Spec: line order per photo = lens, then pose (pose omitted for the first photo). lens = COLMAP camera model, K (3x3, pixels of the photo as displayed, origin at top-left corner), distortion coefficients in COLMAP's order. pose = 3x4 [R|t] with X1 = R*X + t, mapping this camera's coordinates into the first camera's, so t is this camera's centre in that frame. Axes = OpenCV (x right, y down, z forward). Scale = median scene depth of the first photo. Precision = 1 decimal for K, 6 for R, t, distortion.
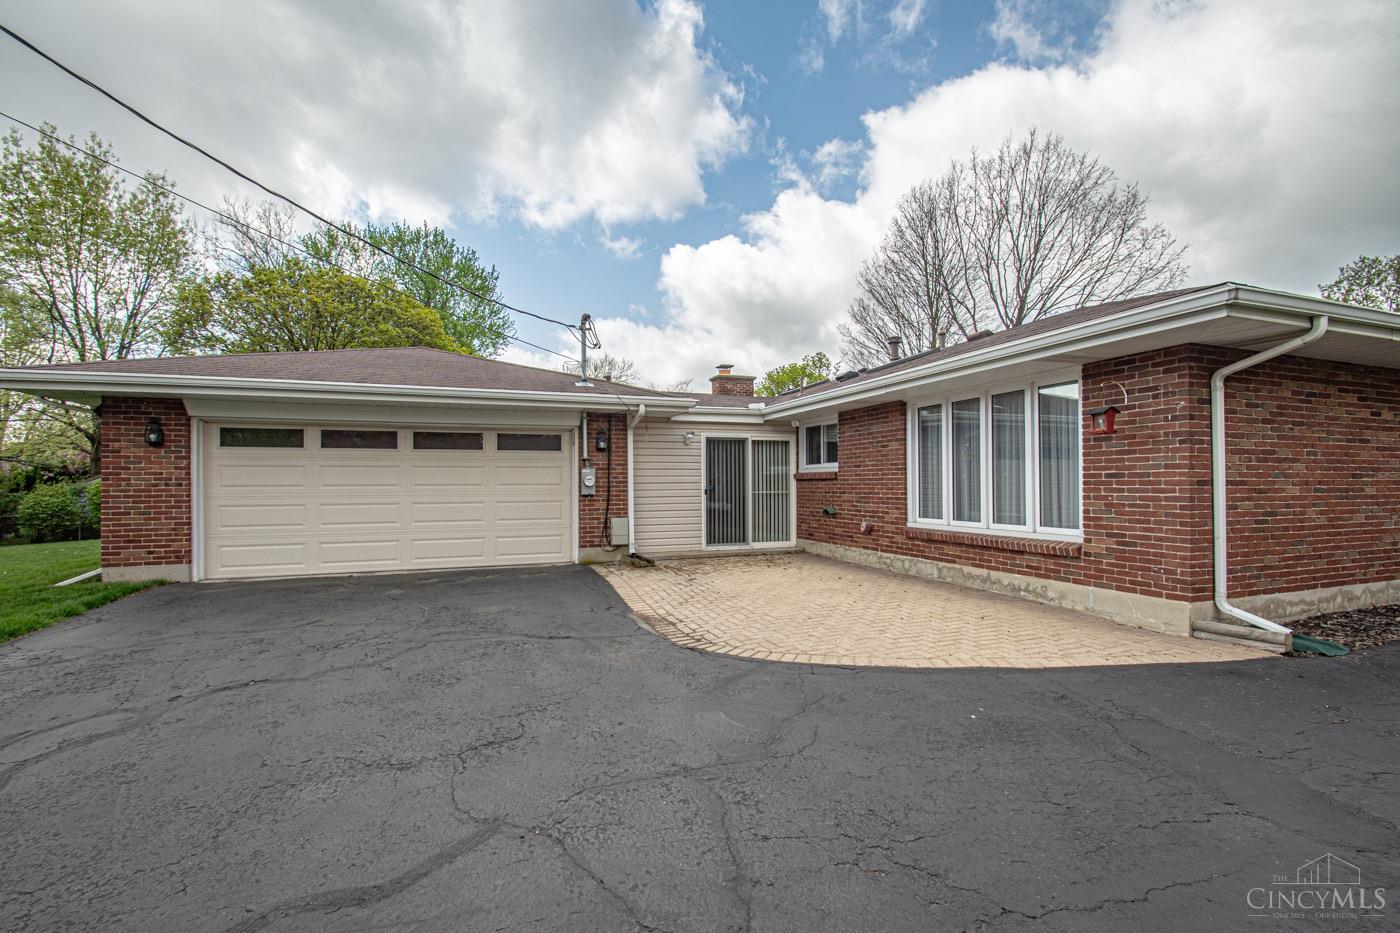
lens RADIAL K [[626.2, 0, 702.0], [0, 626.2, 481.8], [0, 0, 1]] dist [-0.001334, -0.000410]
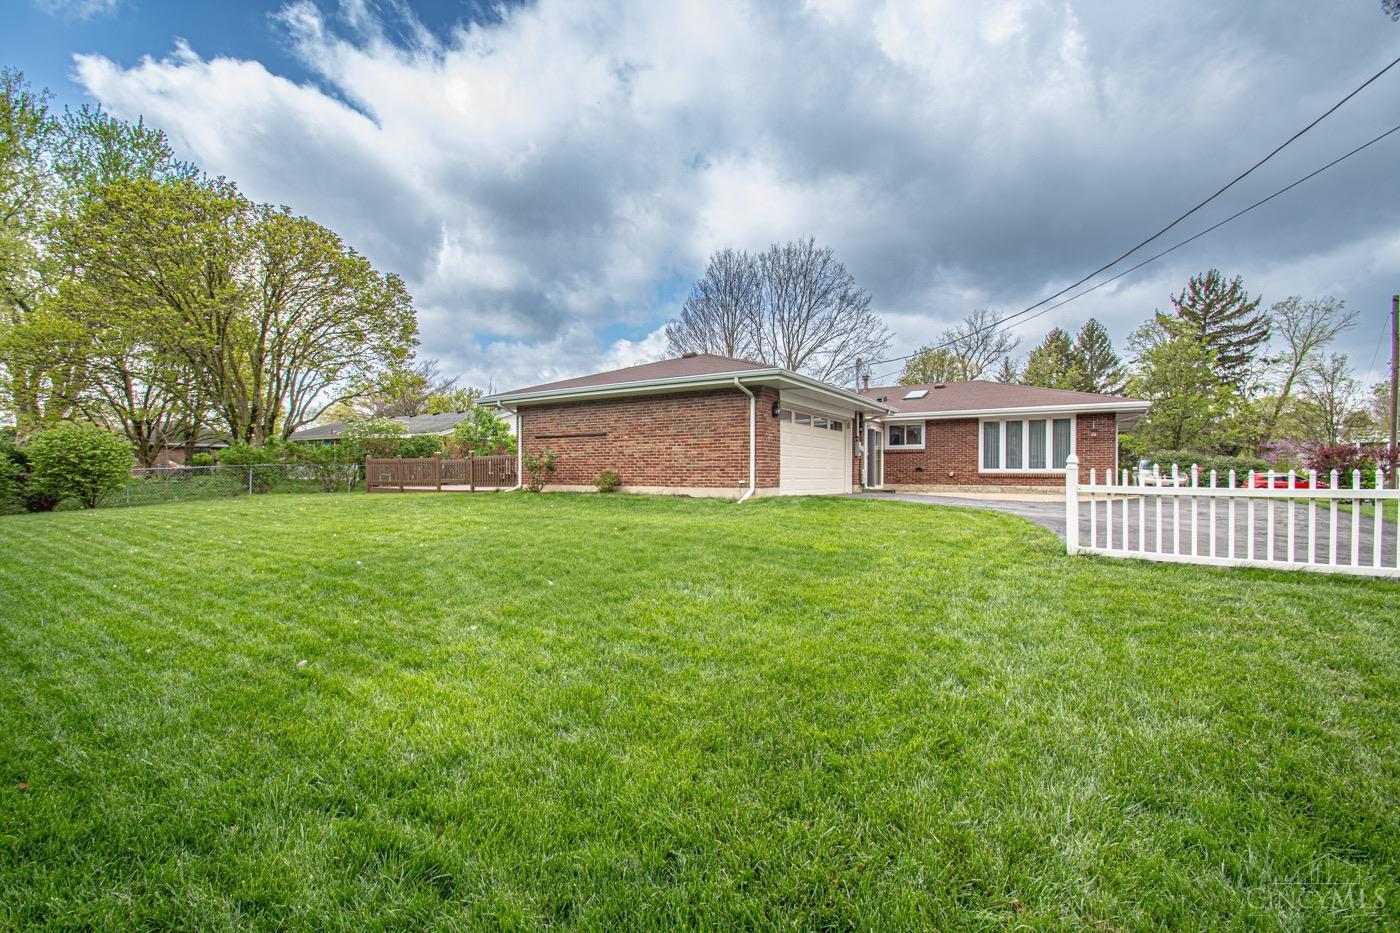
lens RADIAL K [[626.2, 0, 702.0], [0, 626.2, 481.8], [0, 0, 1]] dist [-0.001334, -0.000410]
pose [[0.784155, 0.003683, 0.620554, -1.771742], [-0.009710, 0.999933, 0.006334, 0.093328], [-0.620489, -0.010992, 0.784138, -0.168706]]
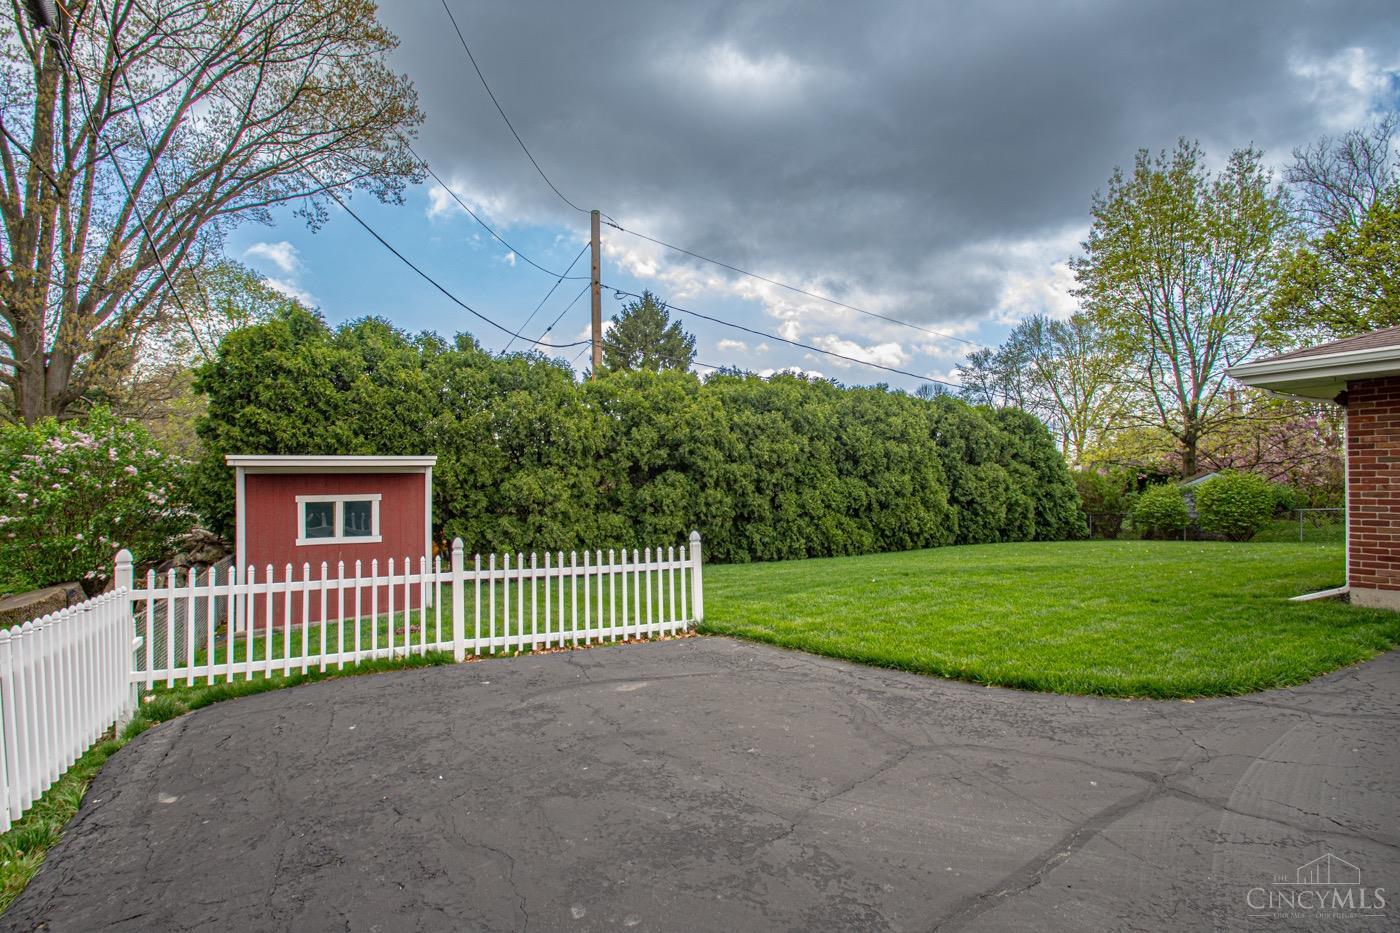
lens RADIAL K [[626.2, 0, 702.0], [0, 626.2, 481.8], [0, 0, 1]] dist [-0.001334, -0.000410]
pose [[0.284851, -0.000255, -0.958572, -0.400187], [0.000517, 1.000000, -0.000112, -0.002781], [0.958572, -0.000464, 0.284851, -0.061058]]
